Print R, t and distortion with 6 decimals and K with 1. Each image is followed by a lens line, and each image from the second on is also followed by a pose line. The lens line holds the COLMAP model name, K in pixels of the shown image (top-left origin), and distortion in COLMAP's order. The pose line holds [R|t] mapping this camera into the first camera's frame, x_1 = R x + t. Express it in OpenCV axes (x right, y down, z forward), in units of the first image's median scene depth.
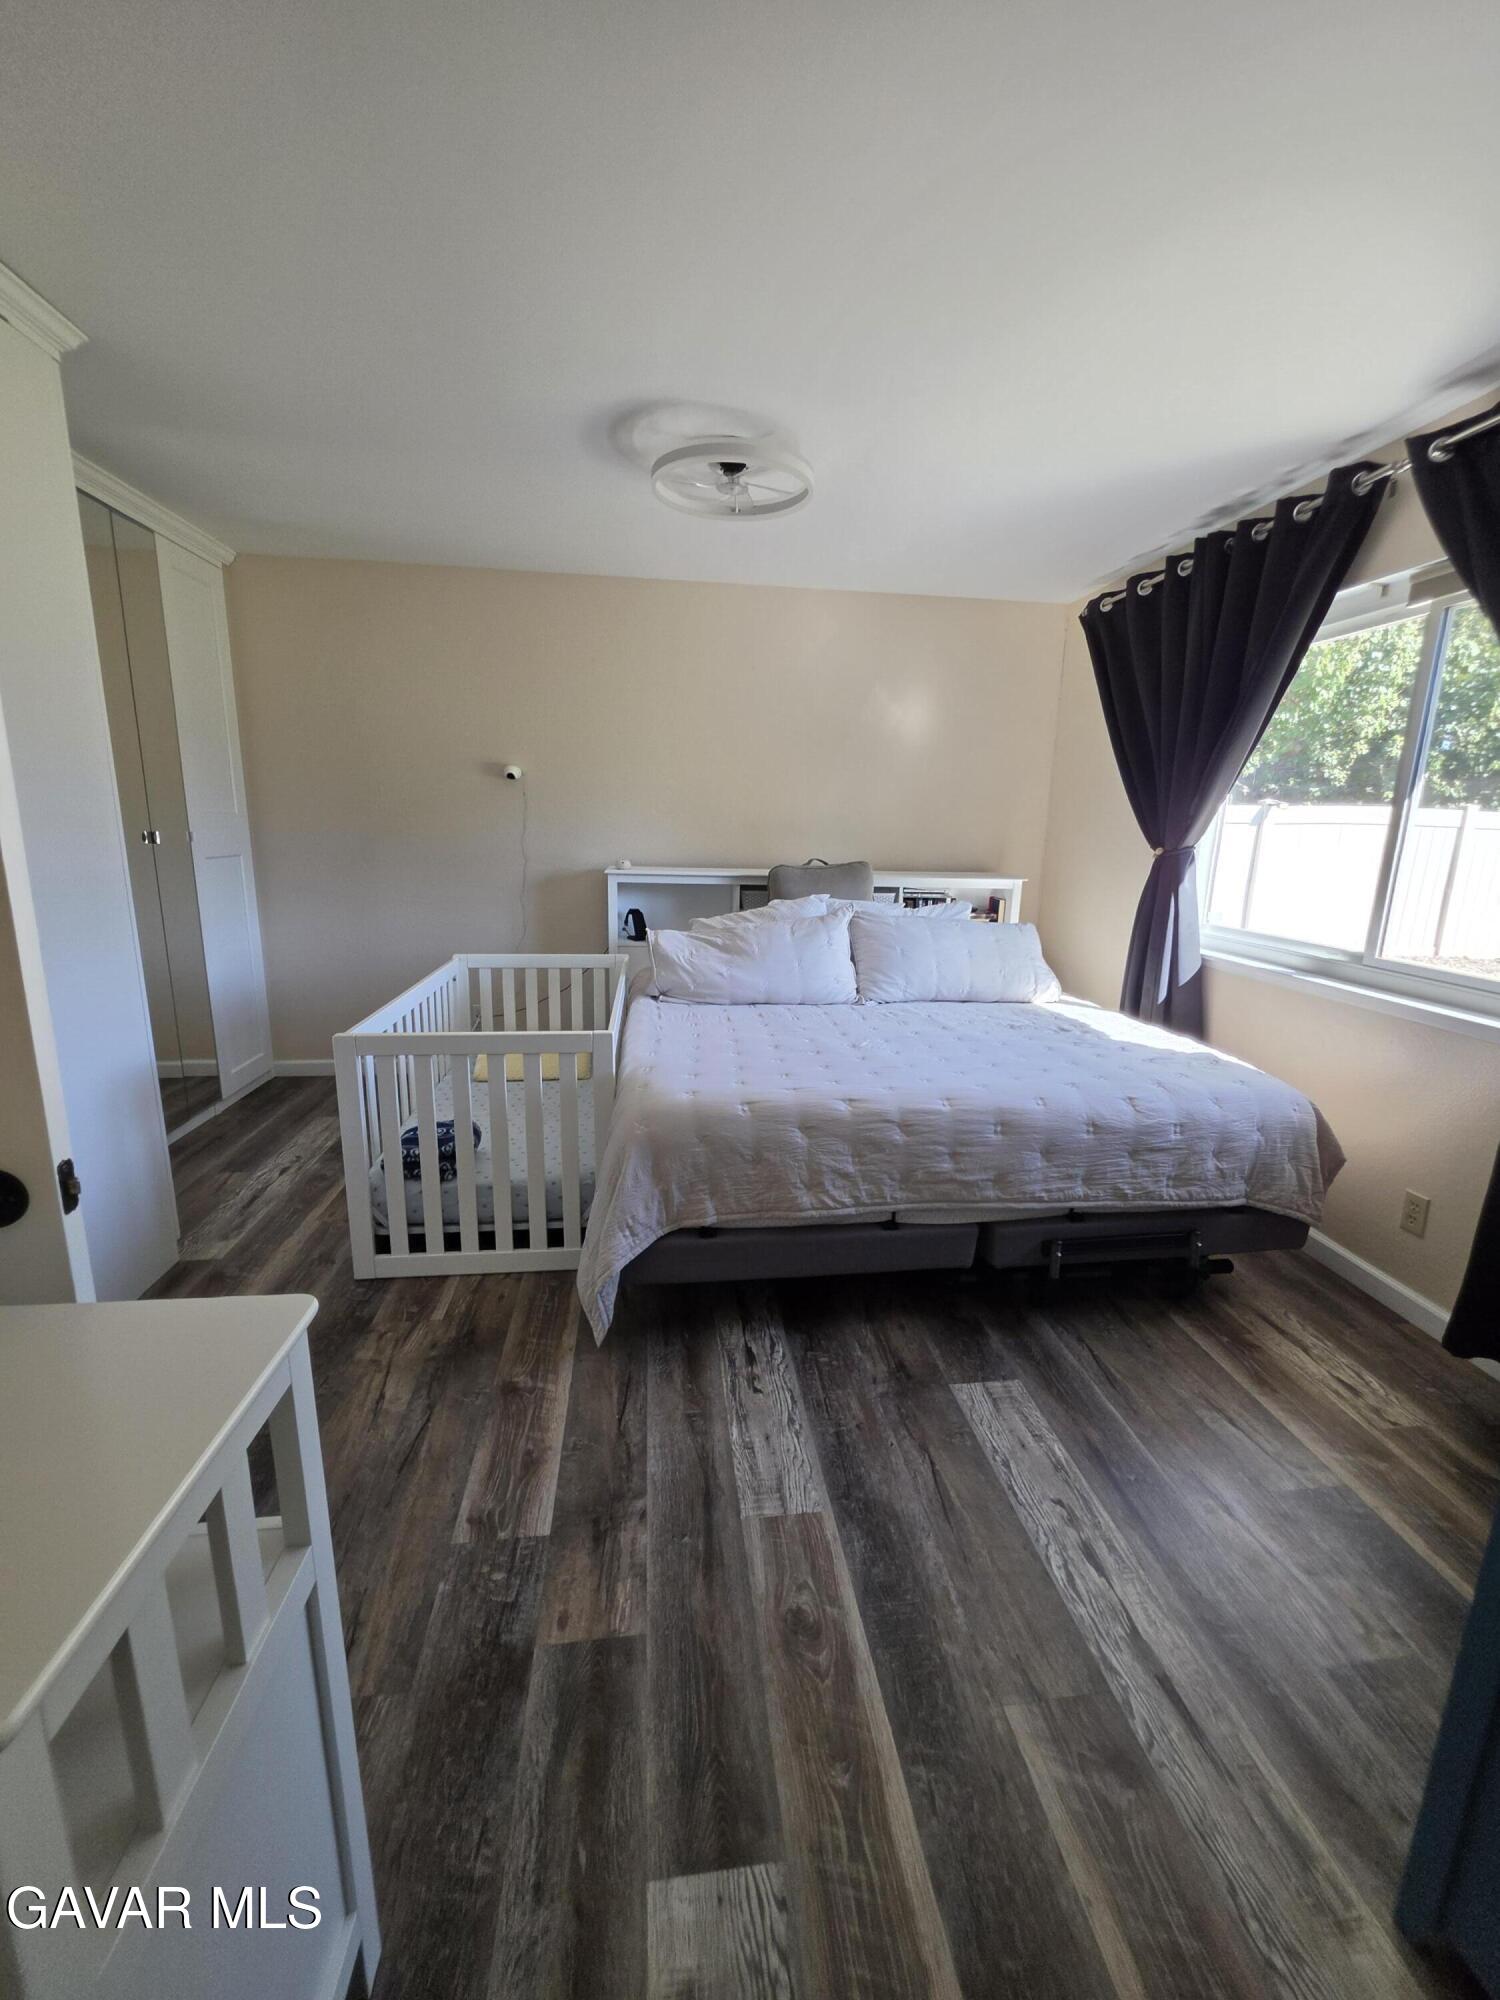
lens RADIAL K [[803.6, 0, 750.0], [0, 803.6, 1000.0], [0, 0, 1]] dist [0.001806, -0.000046]
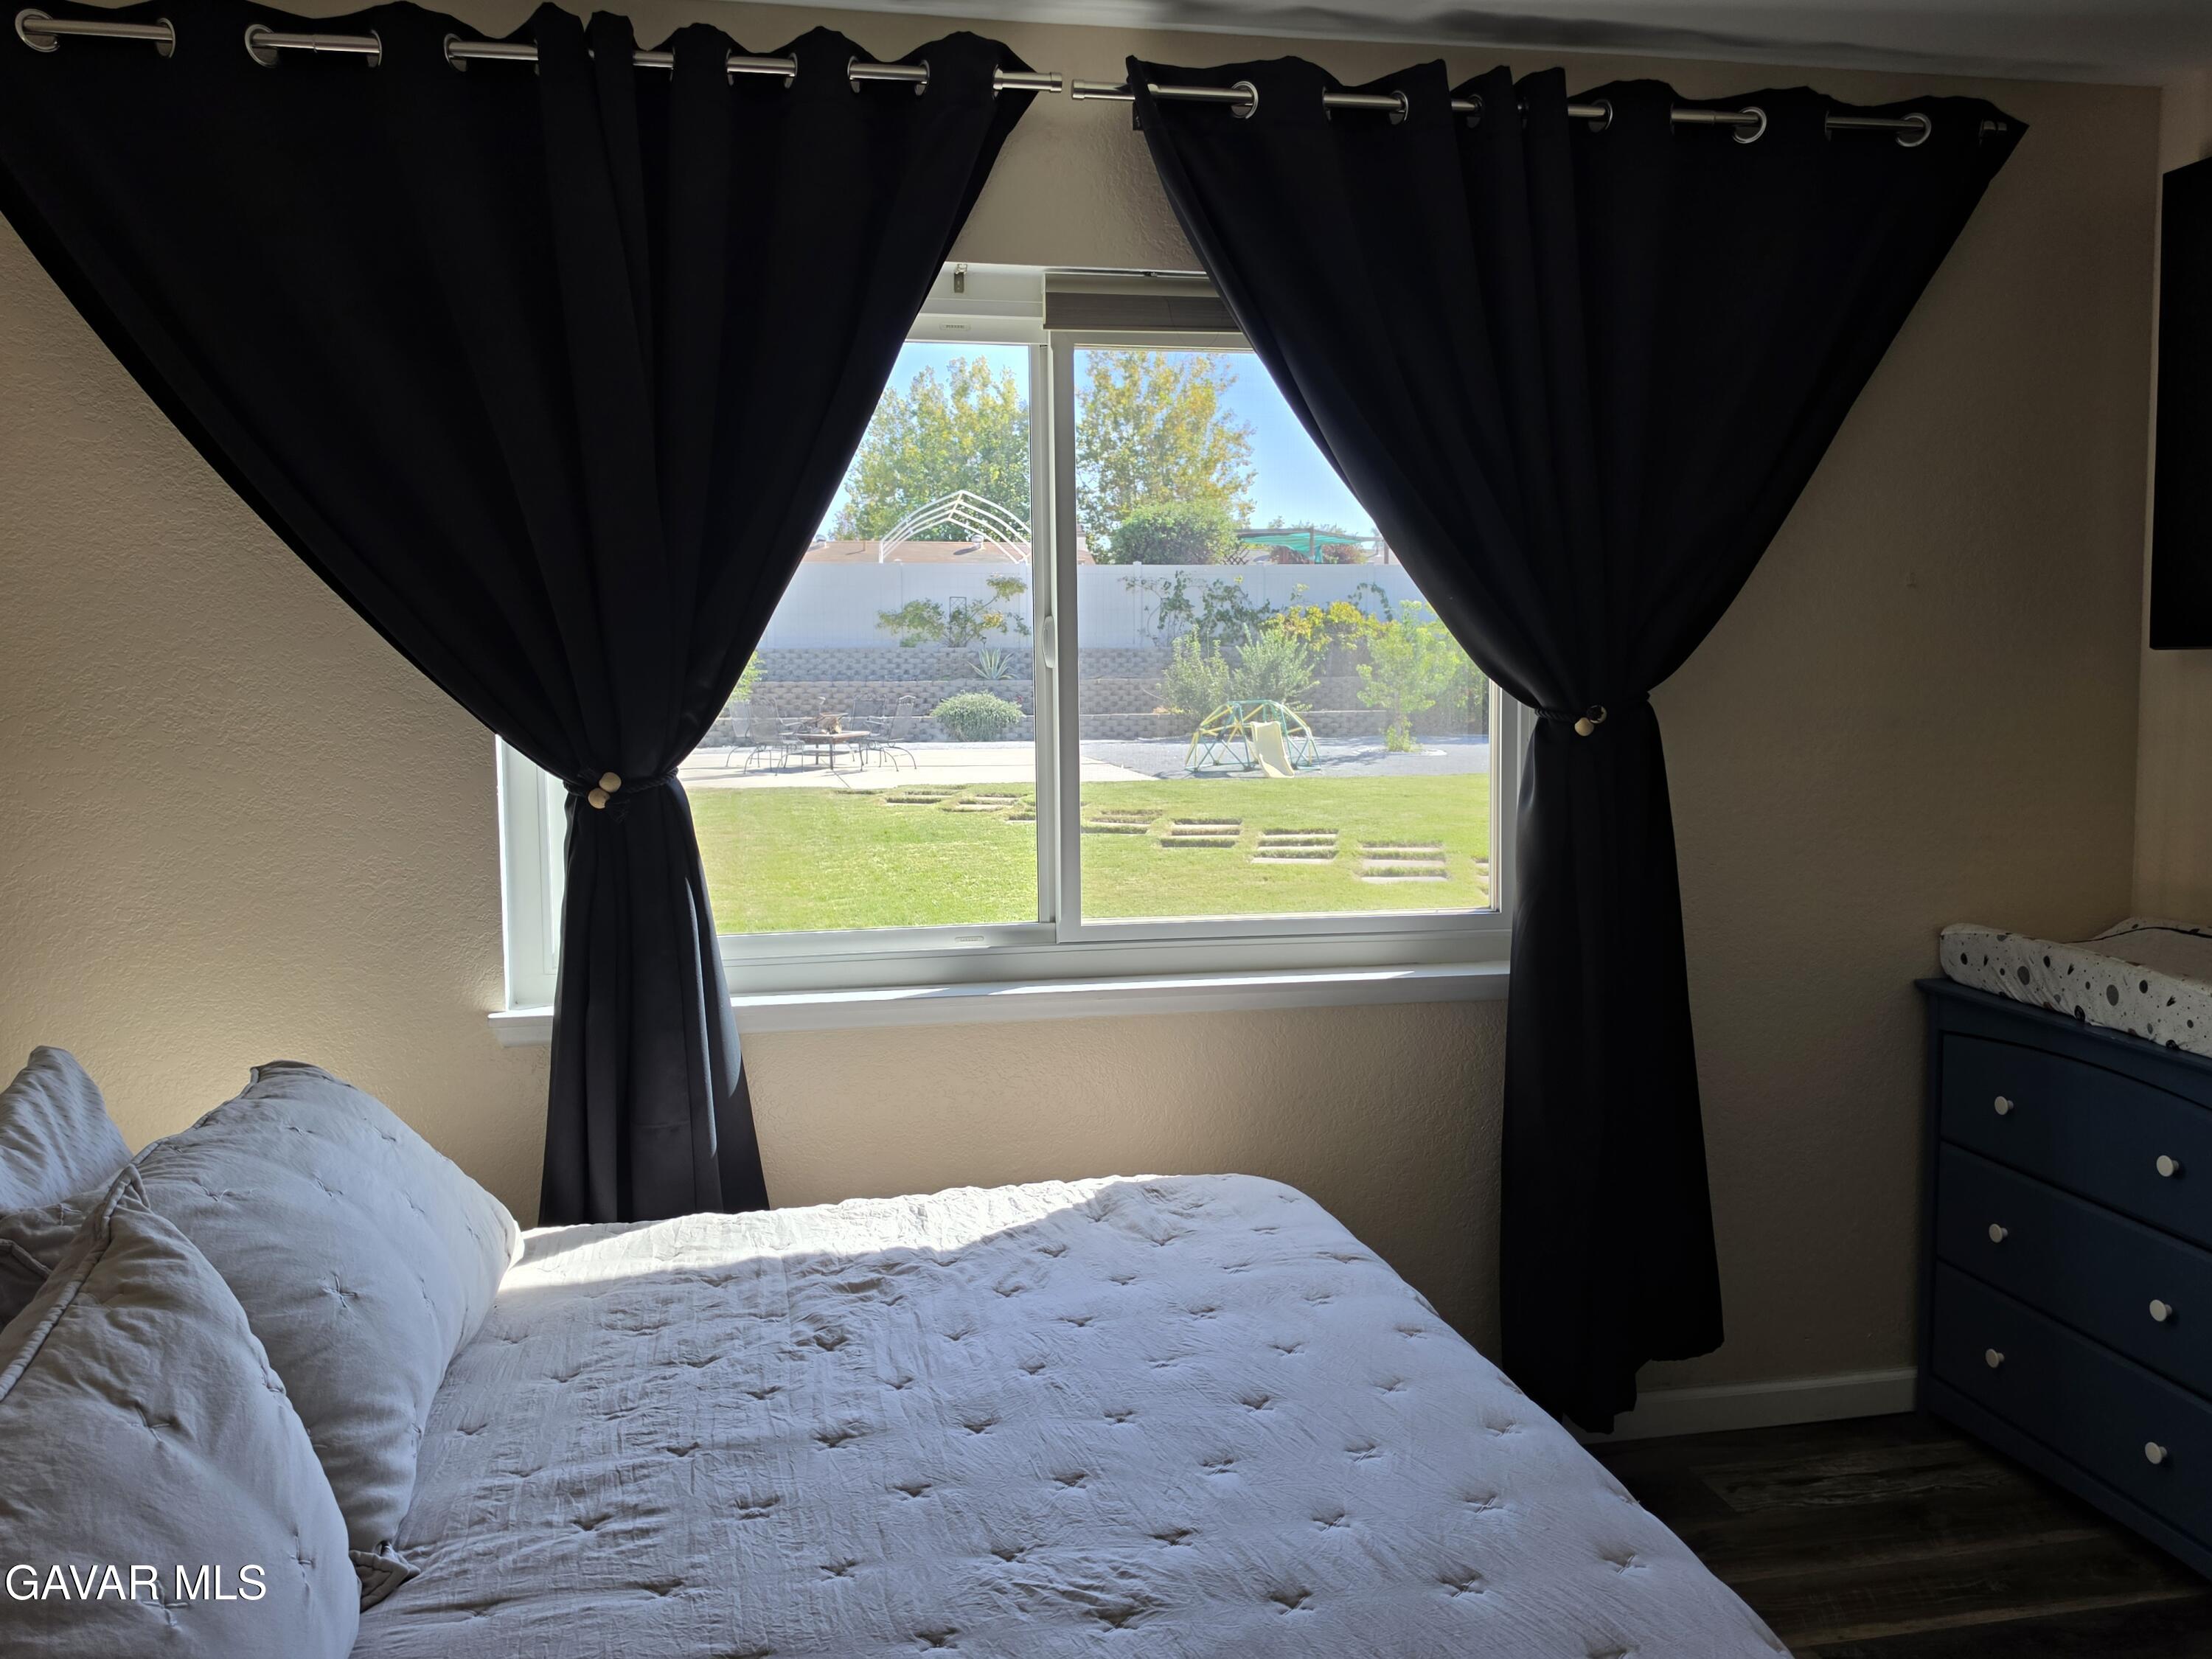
lens RADIAL K [[1841.1, 0, 1106.0], [0, 1841.1, 829.5], [0, 0, 1]] dist [0.004176, 0.001256]
pose [[-0.082260, -0.135104, 0.987411, -0.554666], [0.221744, 0.963452, 0.150299, -0.366428], [-0.971629, 0.231316, -0.049295, 1.206687]]
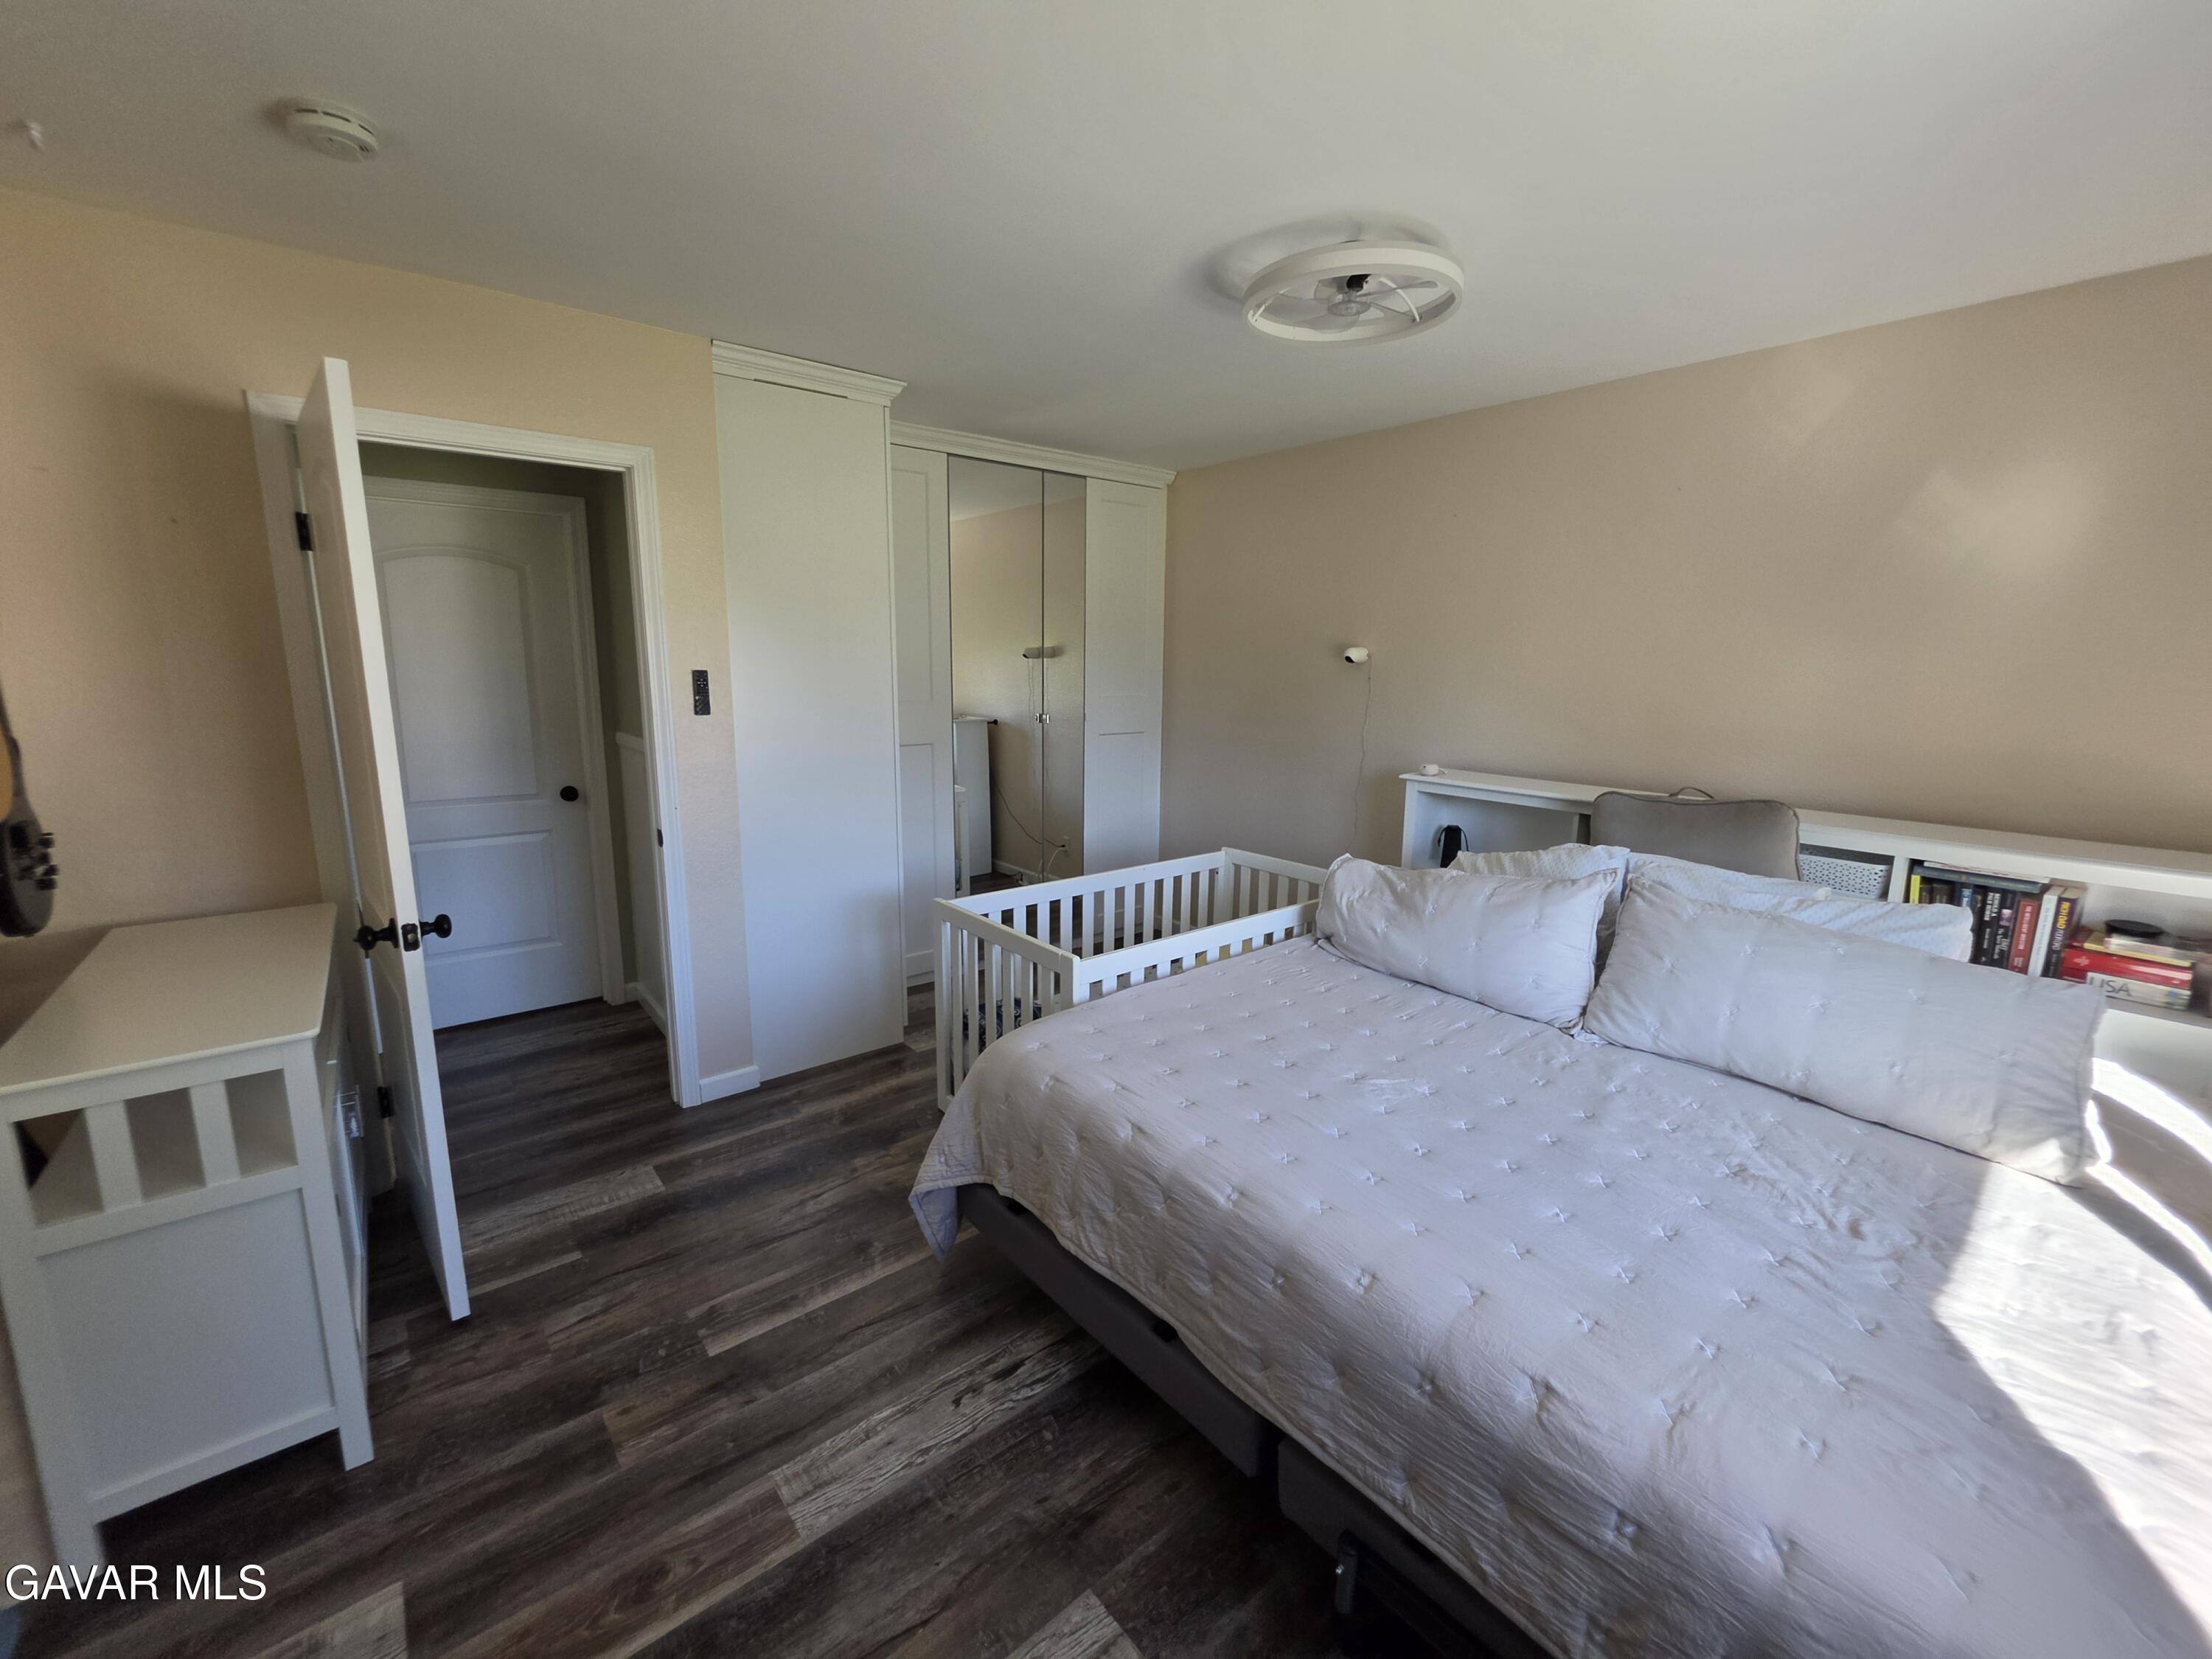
lens RADIAL K [[888.8, 0, 1106.0], [0, 888.8, 829.5], [0, 0, 1]] dist [0.001806, -0.000046]
pose [[0.541762, 0.139761, -0.828831, 0.734538], [-0.179180, 0.982617, 0.048573, -0.176399], [0.821212, 0.122195, 0.557386, 0.481438]]
